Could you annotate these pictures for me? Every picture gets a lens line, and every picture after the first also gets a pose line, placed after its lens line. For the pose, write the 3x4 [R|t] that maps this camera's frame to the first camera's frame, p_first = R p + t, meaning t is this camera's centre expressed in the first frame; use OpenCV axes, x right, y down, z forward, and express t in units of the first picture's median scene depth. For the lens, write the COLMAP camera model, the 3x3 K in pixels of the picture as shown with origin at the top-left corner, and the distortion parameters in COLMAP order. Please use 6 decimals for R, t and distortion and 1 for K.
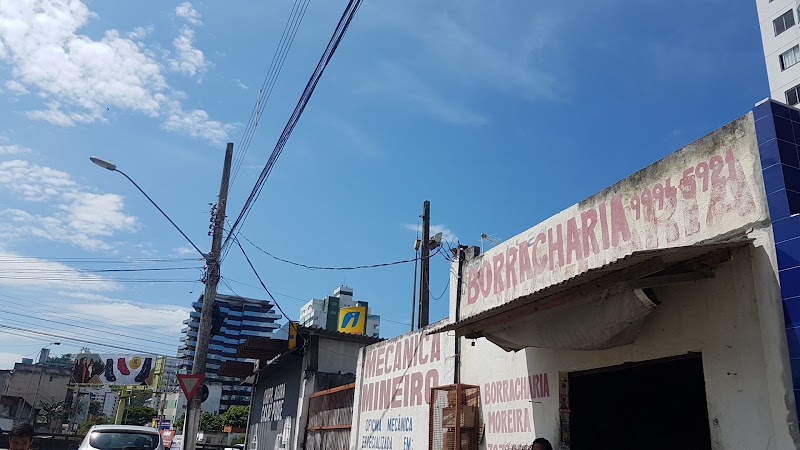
lens RADIAL K [[646.7, 0, 399.1], [0, 646.7, 223.5], [0, 0, 1]] dist [0.008261, 0.026528]
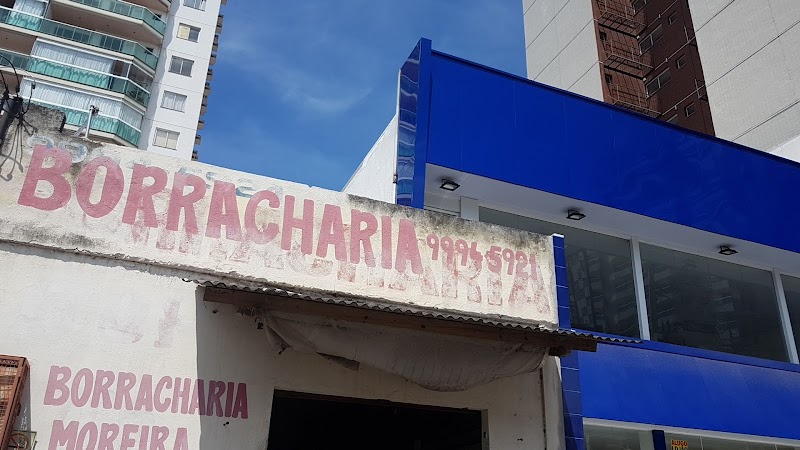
lens RADIAL K [[646.7, 0, 393.9], [0, 646.7, 223.4], [0, 0, 1]] dist [0.008261, 0.026528]
pose [[-0.006982, 0.357016, 0.934072, -0.483602], [-0.377652, 0.863978, -0.333048, 0.254425], [-0.925921, -0.355079, 0.128795, 0.827458]]
